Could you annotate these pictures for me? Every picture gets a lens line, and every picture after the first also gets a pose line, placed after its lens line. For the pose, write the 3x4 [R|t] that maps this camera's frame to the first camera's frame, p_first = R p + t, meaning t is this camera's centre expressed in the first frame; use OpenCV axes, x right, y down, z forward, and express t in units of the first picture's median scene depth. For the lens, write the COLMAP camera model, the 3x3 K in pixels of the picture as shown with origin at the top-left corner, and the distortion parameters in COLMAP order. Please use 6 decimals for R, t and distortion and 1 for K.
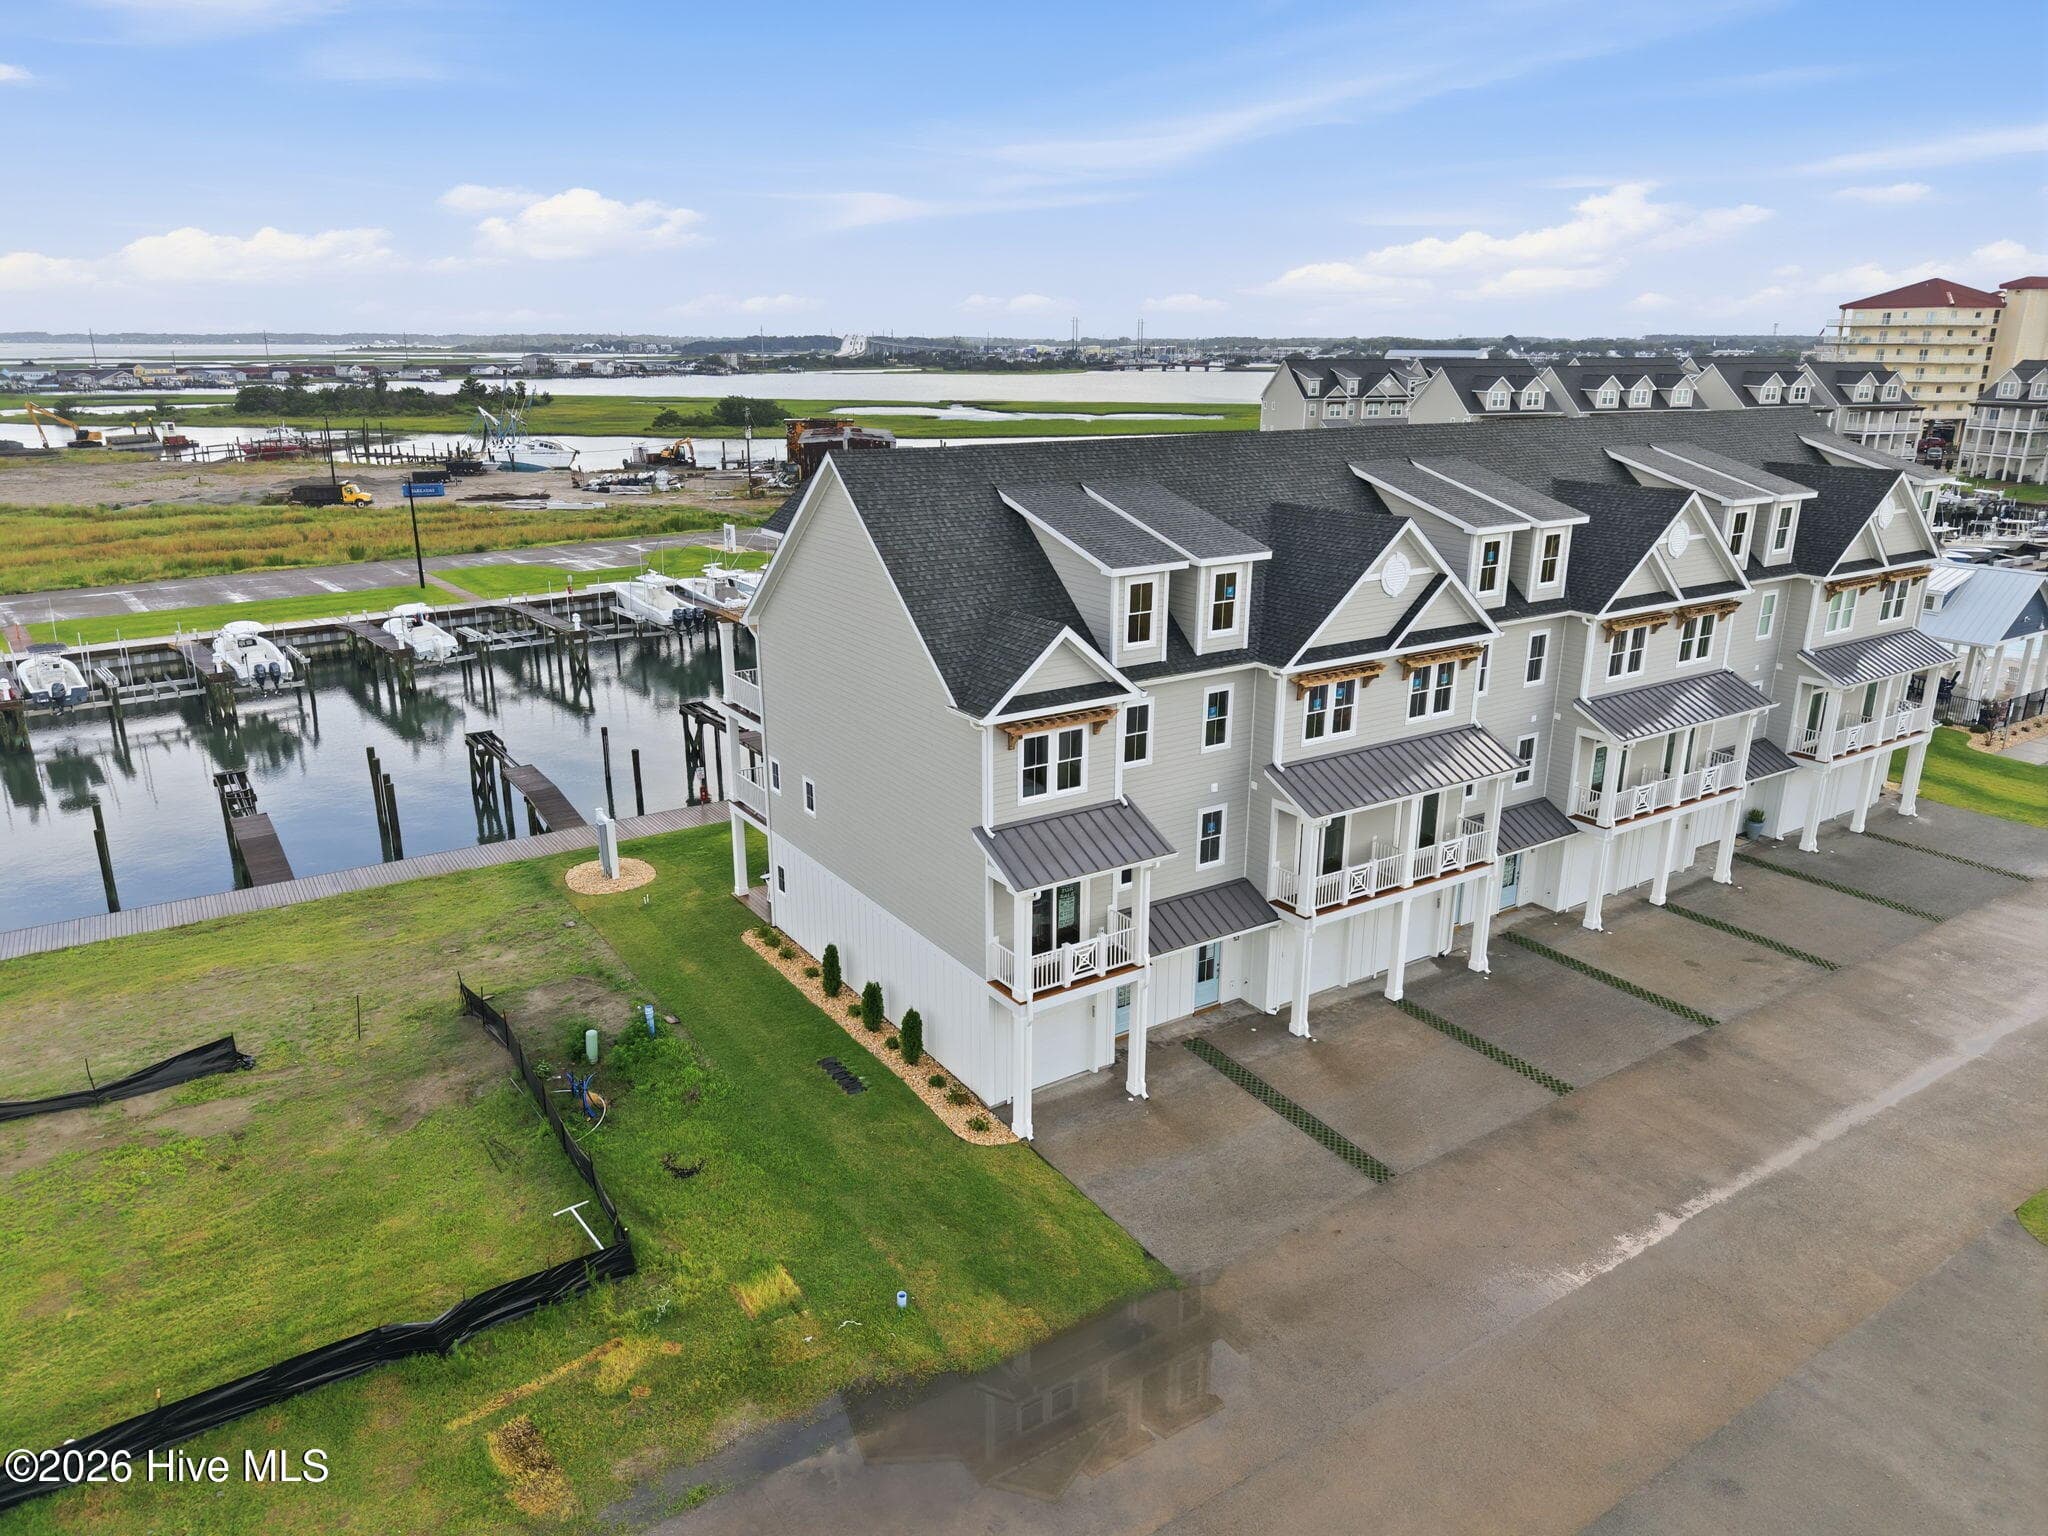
lens RADIAL K [[1376.0, 0, 1044.8], [0, 1376.0, 778.8], [0, 0, 1]] dist [0.028009, -0.034708]
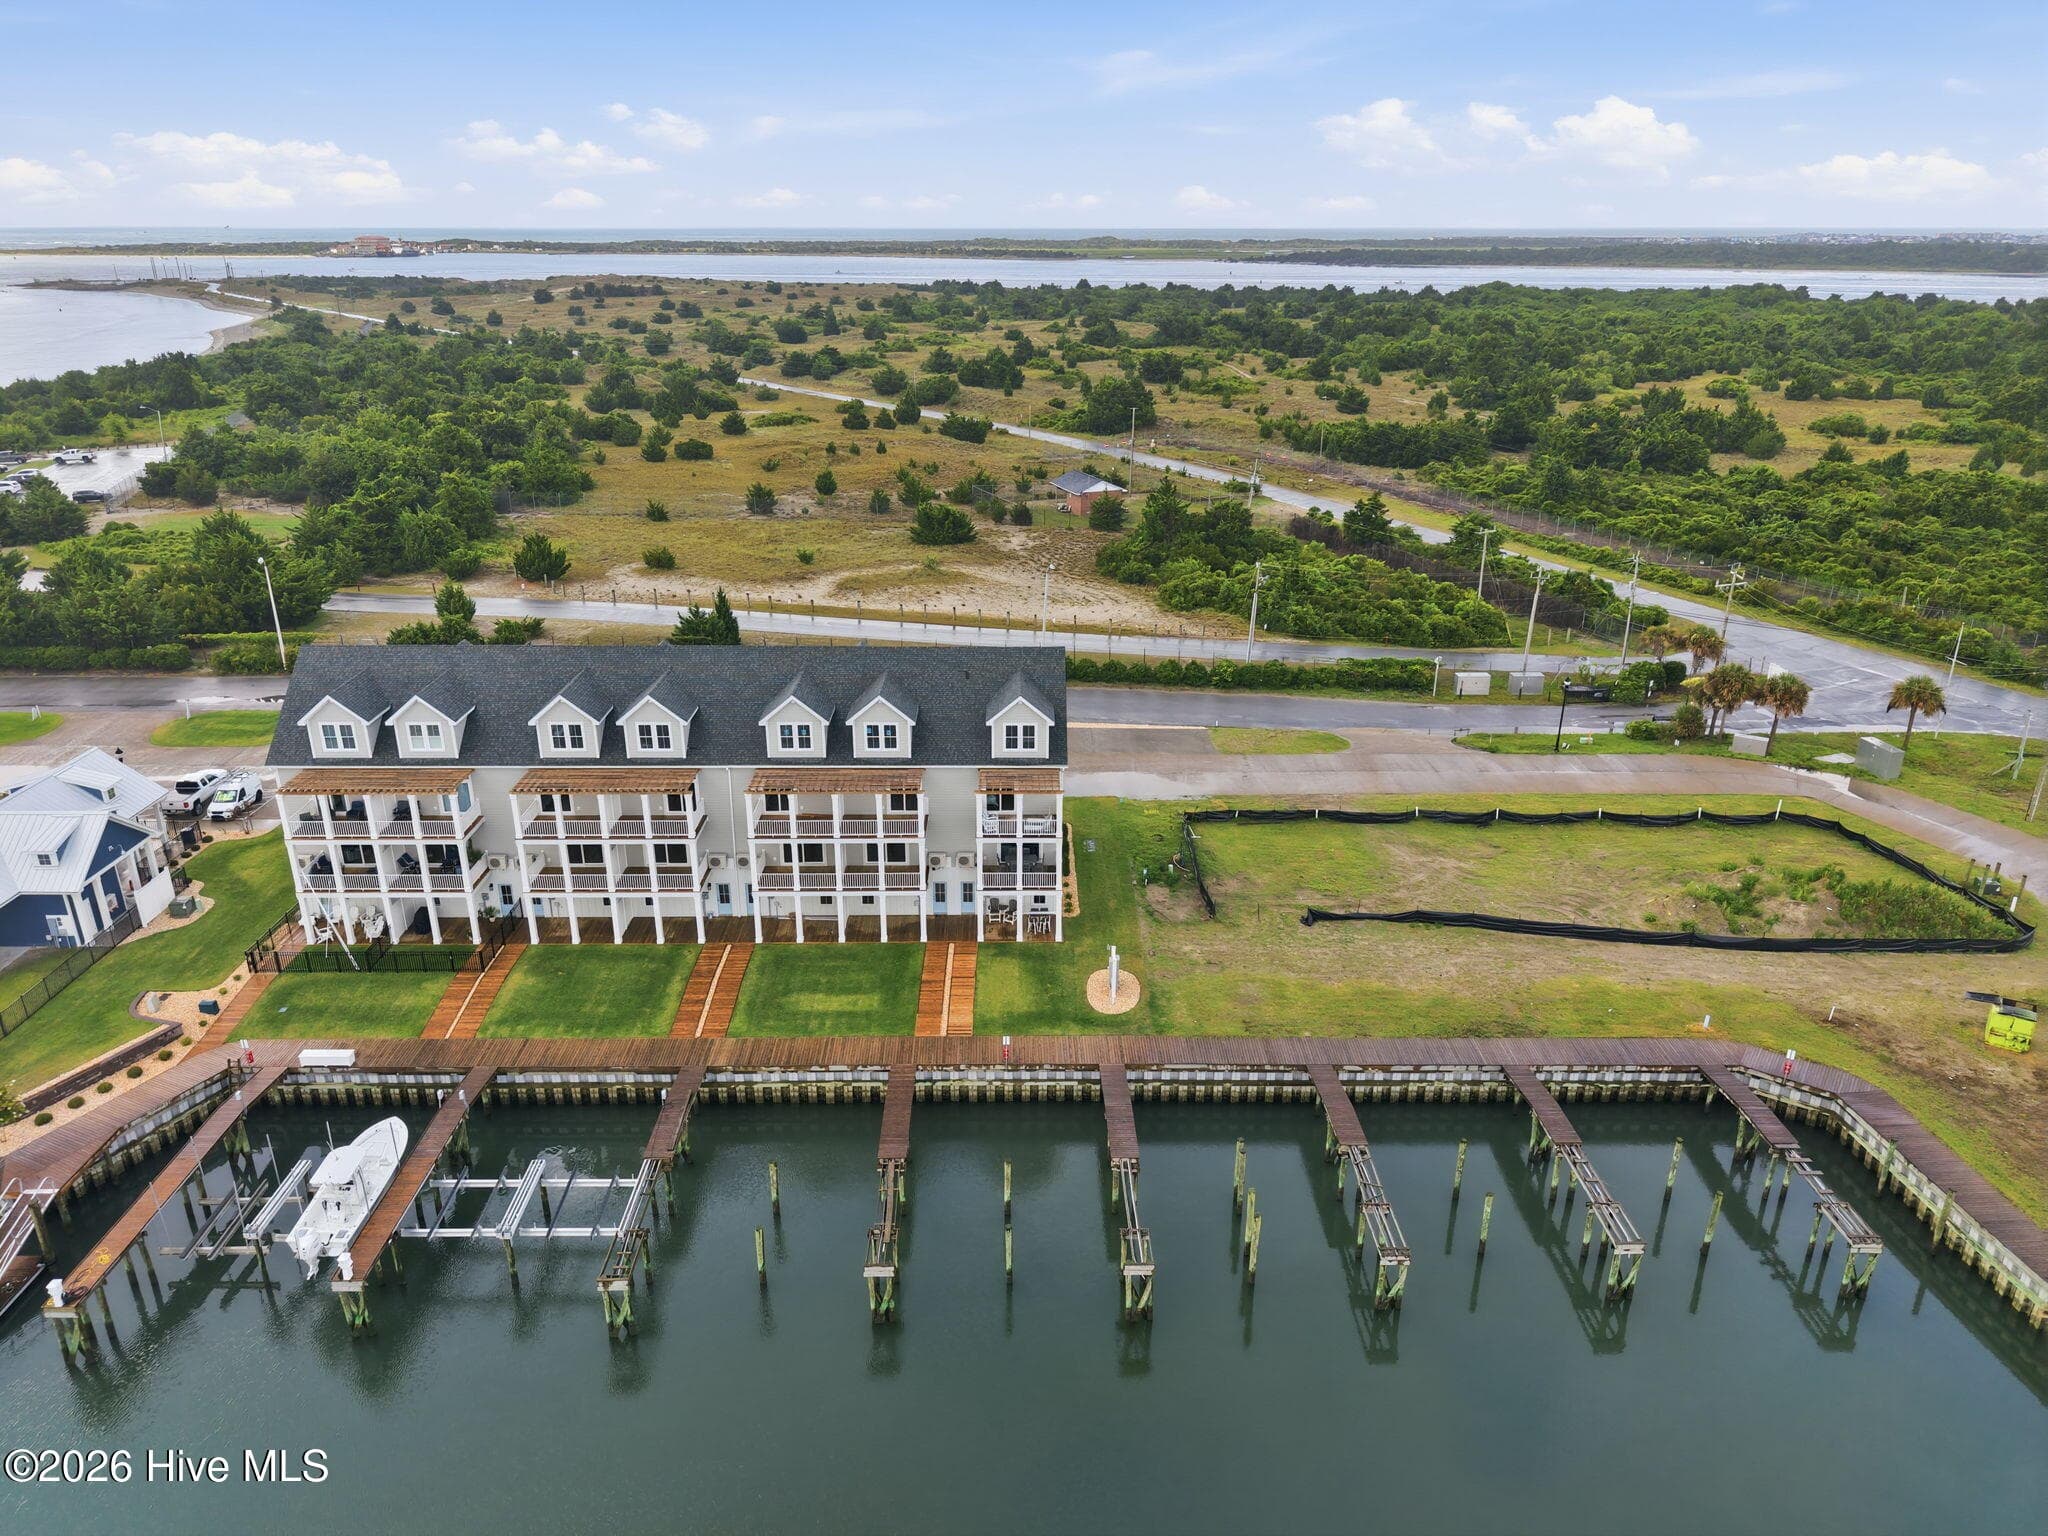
lens RADIAL K [[1376.0, 0, 1025.5], [0, 1376.0, 766.0], [0, 0, 1]] dist [0.028009, -0.034708]
pose [[-0.836016, -0.202966, 0.509787, -1.254793], [0.164116, 0.794048, 0.585281, -1.364414], [-0.523587, 0.572968, -0.630527, 2.439627]]
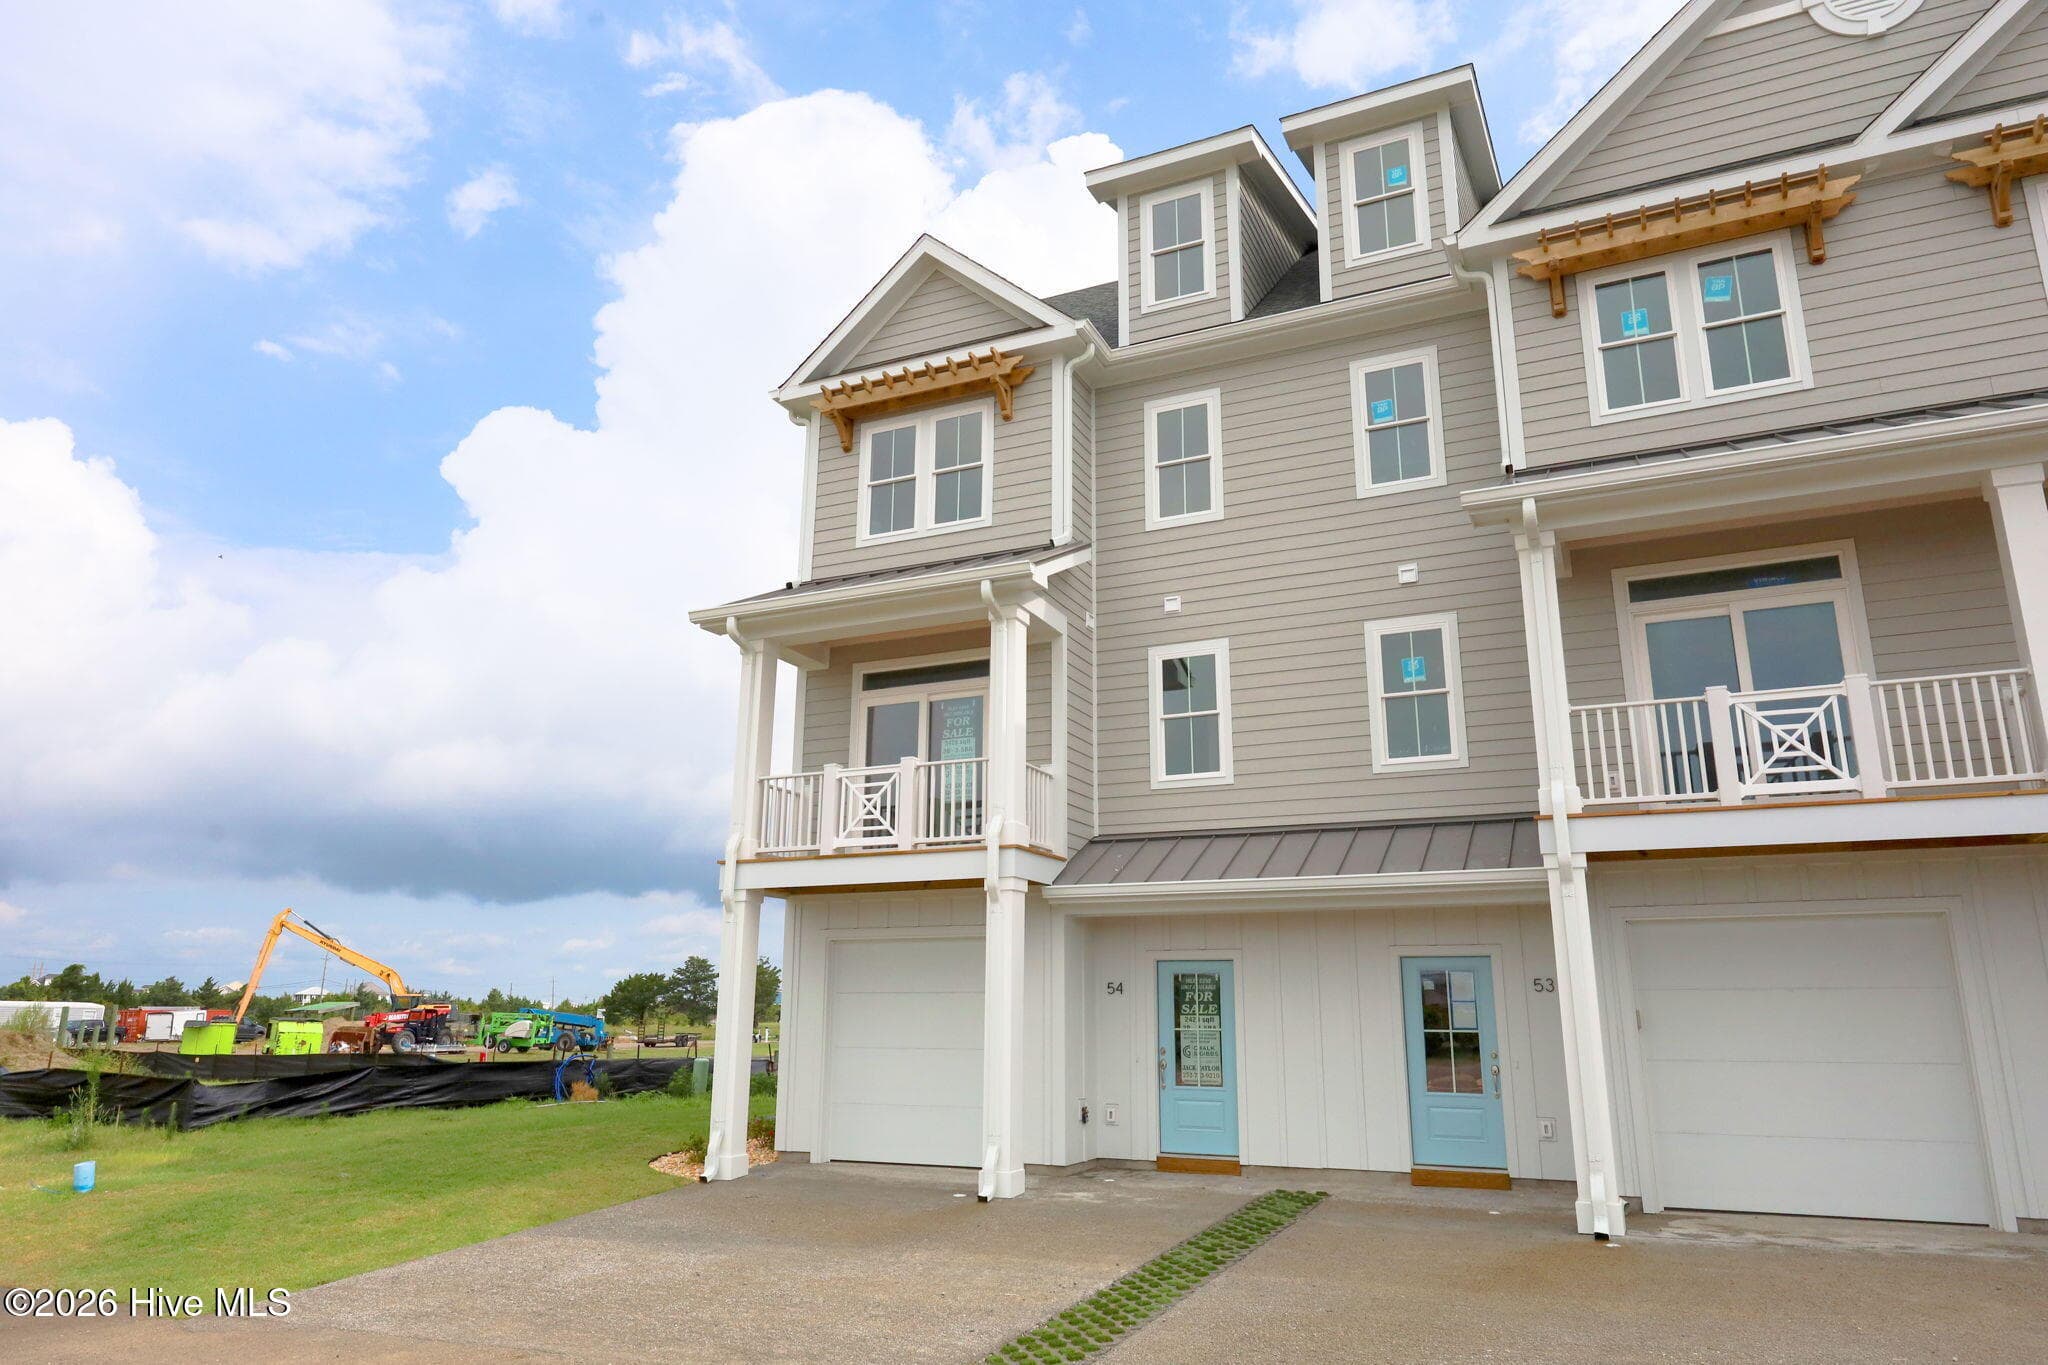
lens RADIAL K [[1347.8, 0, 1011.0], [0, 1347.8, 686.5], [0, 0, 1]] dist [-0.024843, 0.011480]
pose [[0.501216, -0.210218, -0.839399, 0.391740], [-0.253638, 0.891745, -0.374778, 0.218813], [0.827315, 0.400748, 0.393638, 0.719706]]
